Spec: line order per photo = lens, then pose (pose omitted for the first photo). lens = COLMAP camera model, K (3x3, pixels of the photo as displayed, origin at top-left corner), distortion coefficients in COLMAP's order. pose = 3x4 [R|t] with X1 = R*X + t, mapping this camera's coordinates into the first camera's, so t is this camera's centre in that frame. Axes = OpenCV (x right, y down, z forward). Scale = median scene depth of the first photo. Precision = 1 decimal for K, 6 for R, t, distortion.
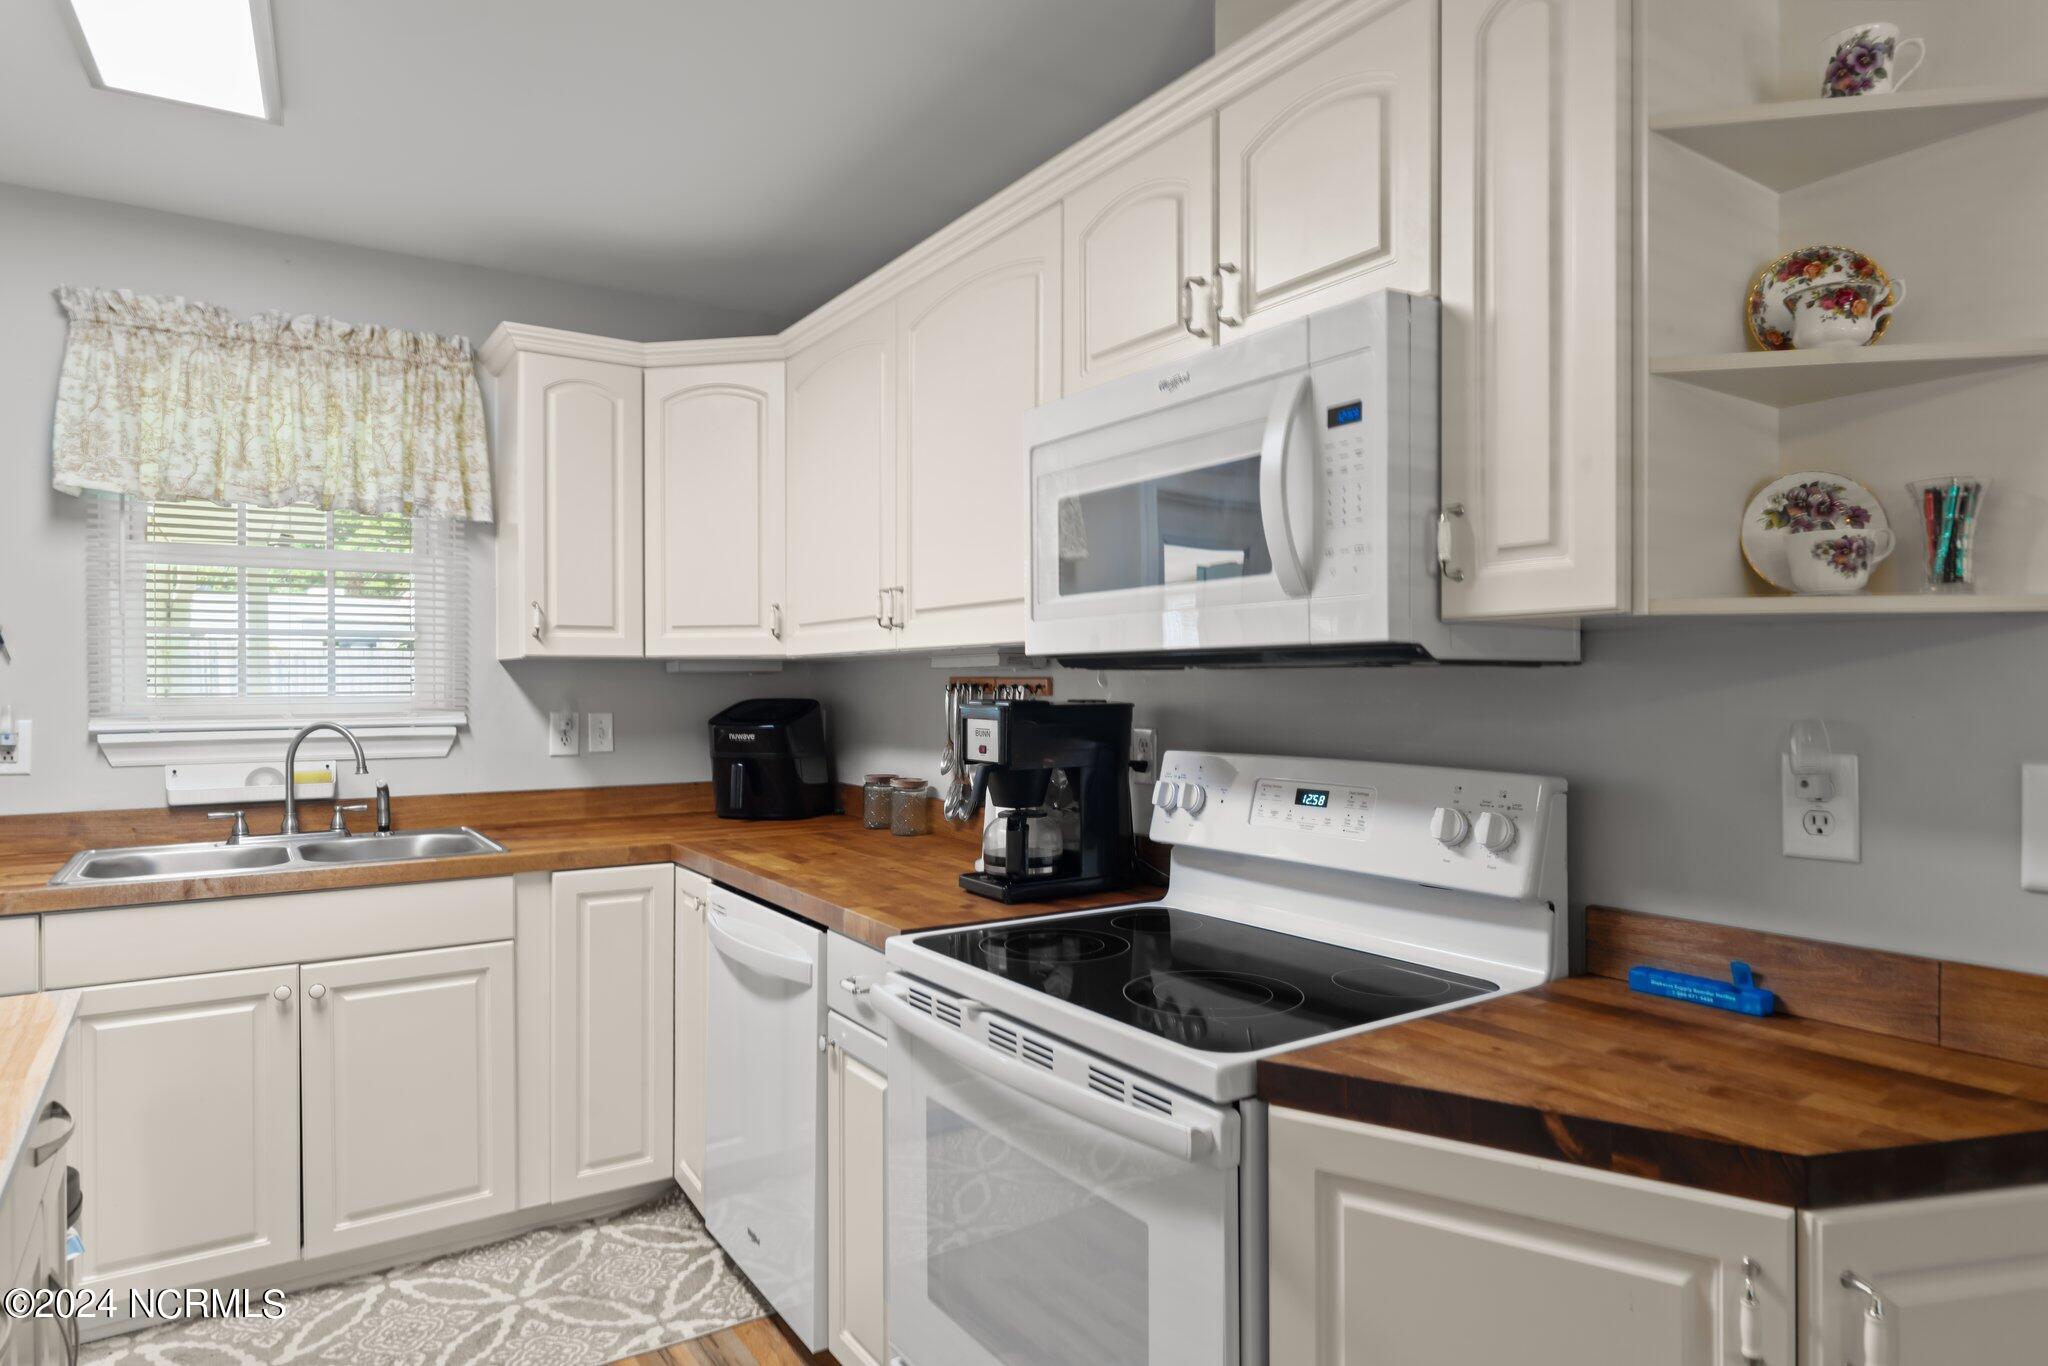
lens RADIAL K [[1186.7, 0, 1022.5], [0, 1186.7, 690.1], [0, 0, 1]] dist [-0.004082, 0.000703]
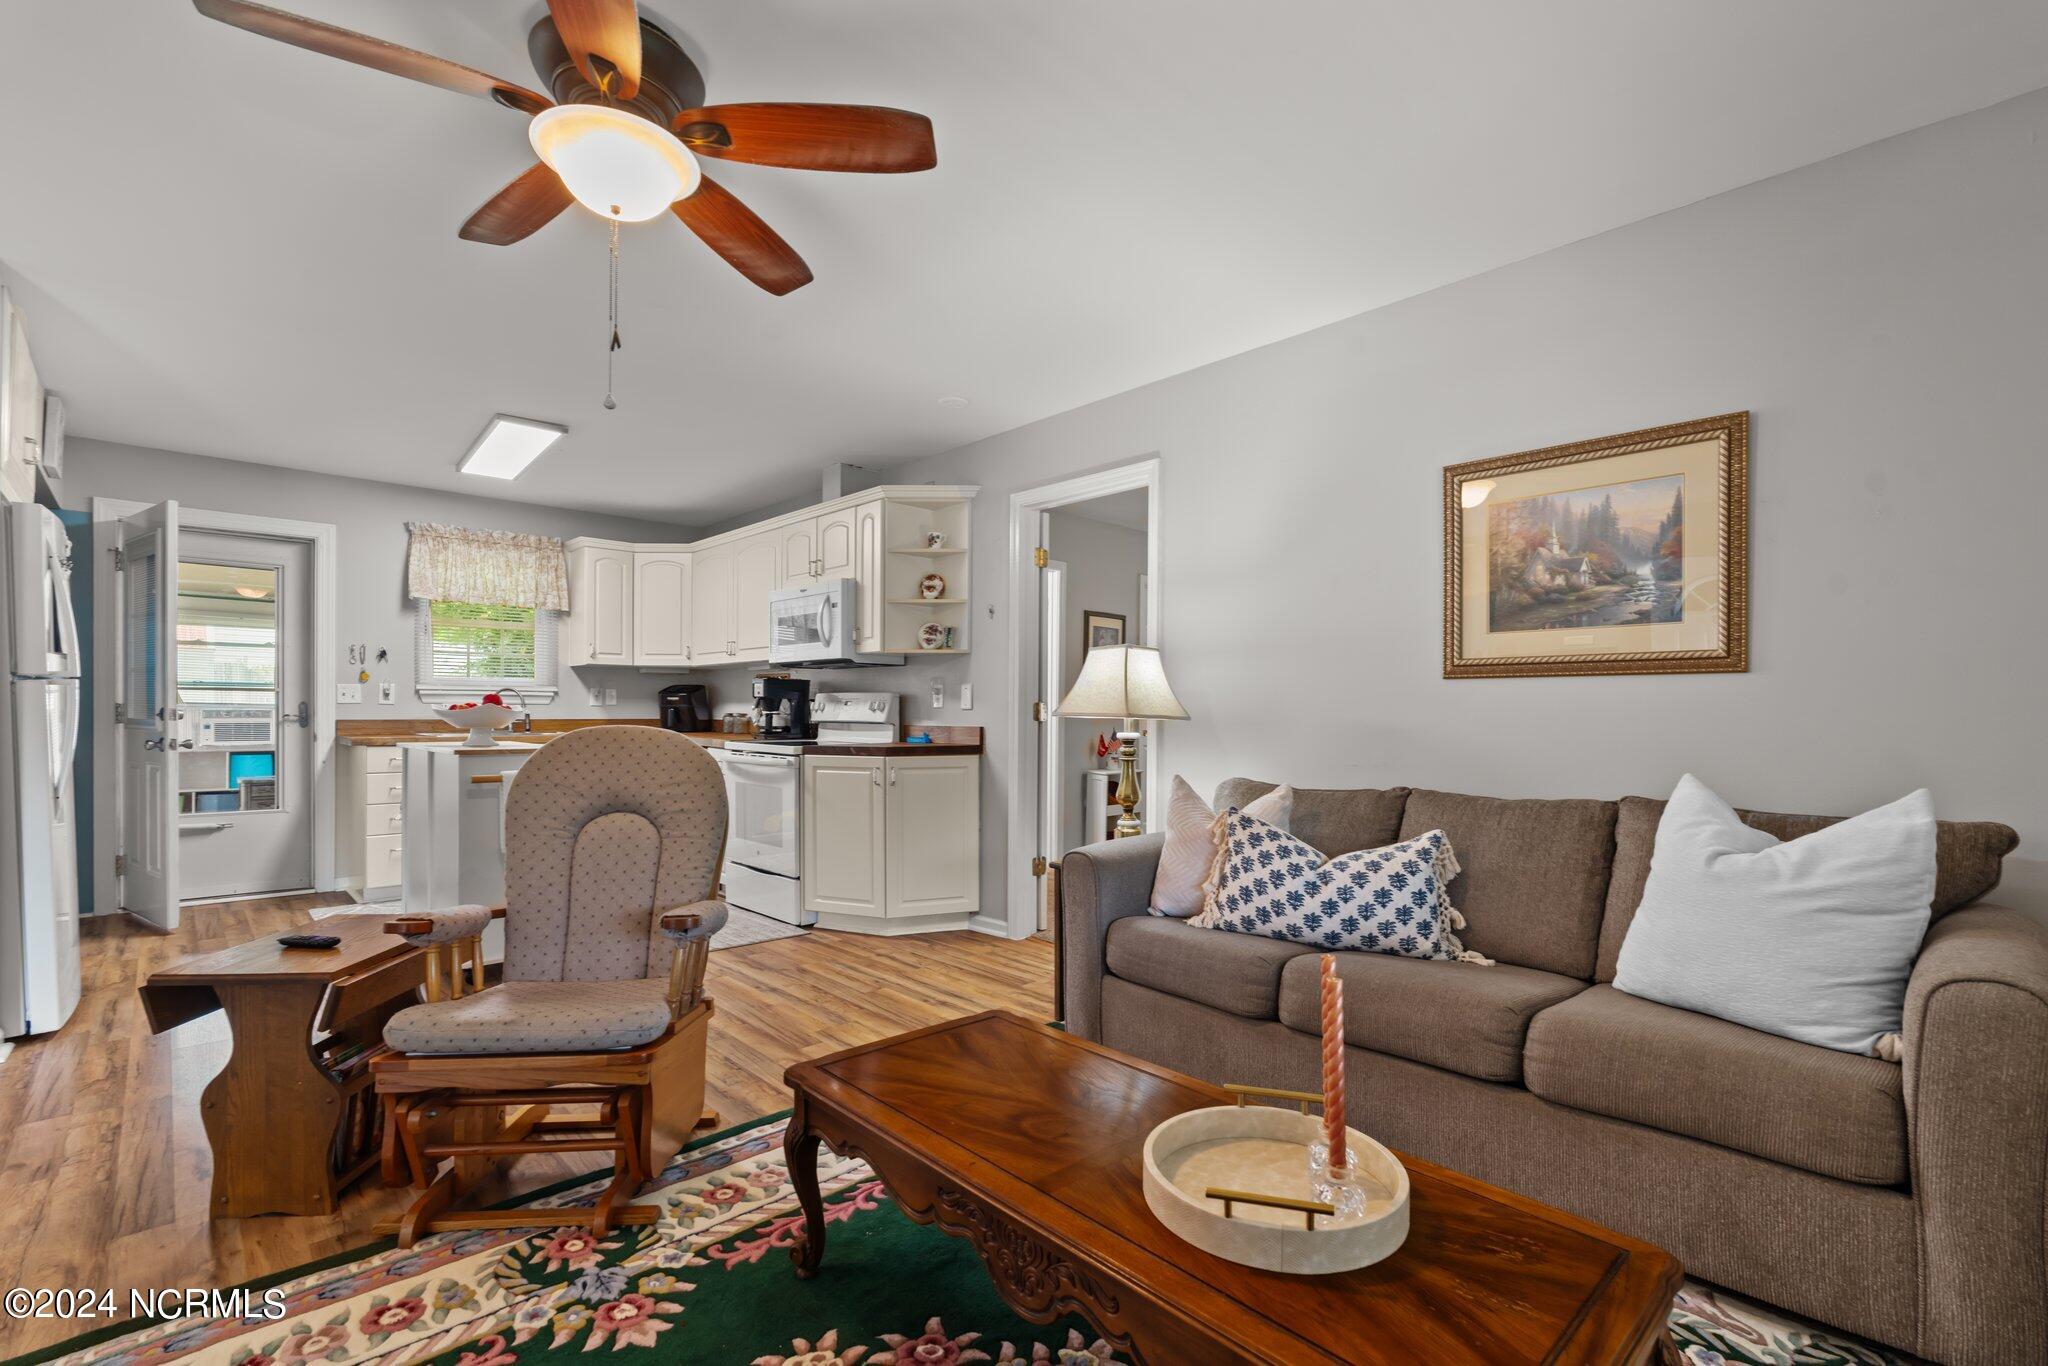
lens RADIAL K [[908.9, 0, 1033.4], [0, 908.9, 713.0], [0, 0, 1]] dist [-0.004871, -0.000368]
pose [[0.984260, 0.006297, 0.176613, 0.223135], [-0.006091, 0.999980, -0.001707, 0.087858], [-0.176620, 0.000604, 0.984279, -1.305048]]
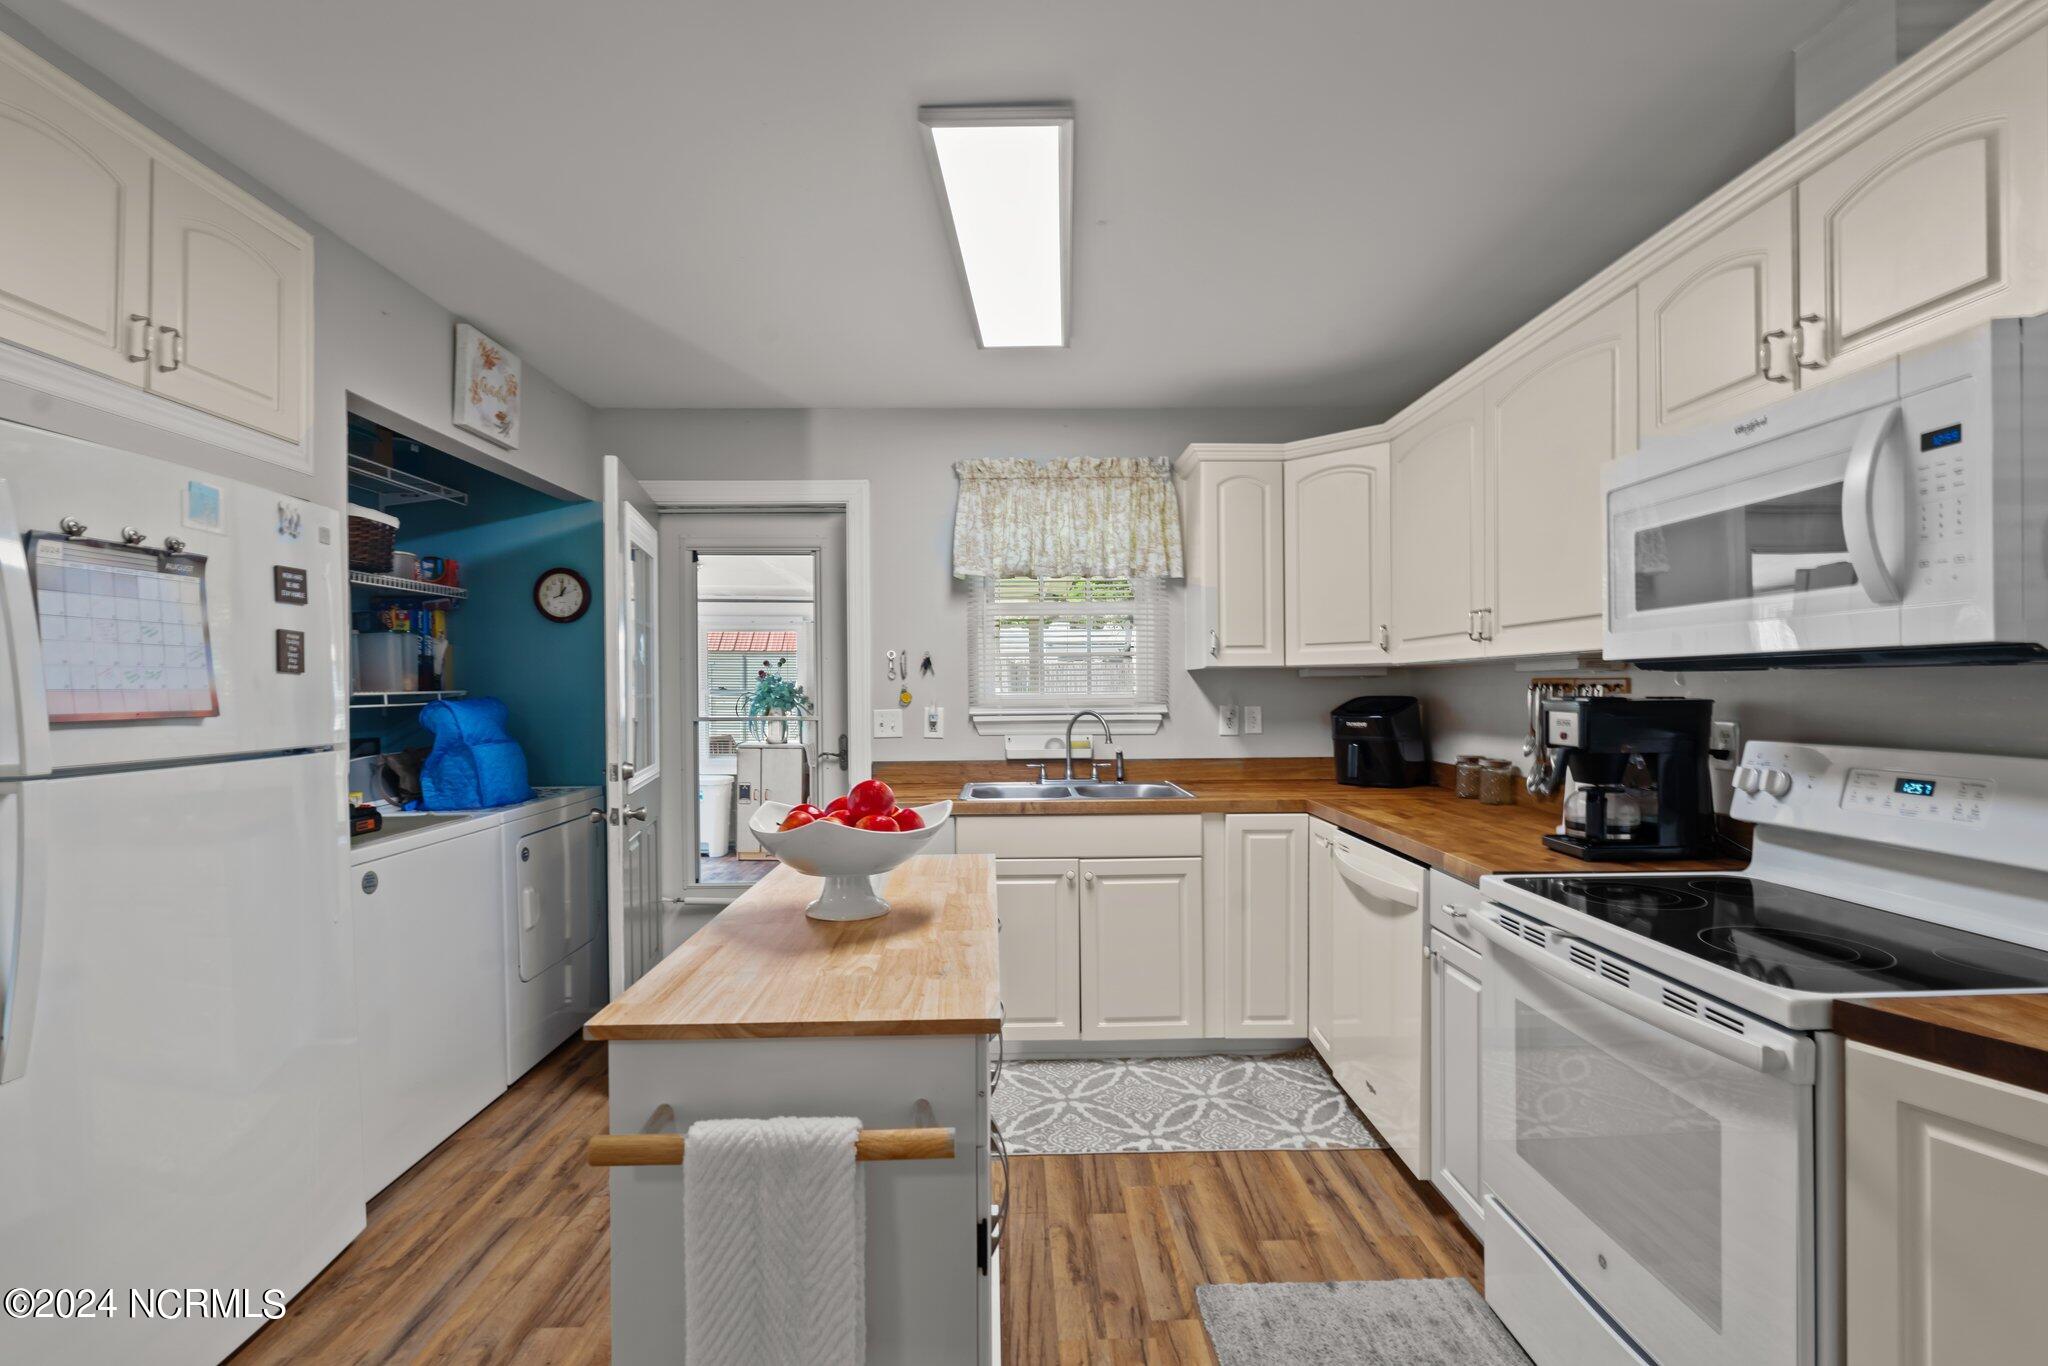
lens RADIAL K [[912.9, 0, 1029.3], [0, 912.9, 691.4], [0, 0, 1]] dist [-0.009098, 0.001850]
pose [[0.846367, -0.002513, -0.532594, 0.000621], [0.003274, 0.999995, 0.000485, 0.000503], [0.532590, -0.002154, 0.846371, -0.093624]]
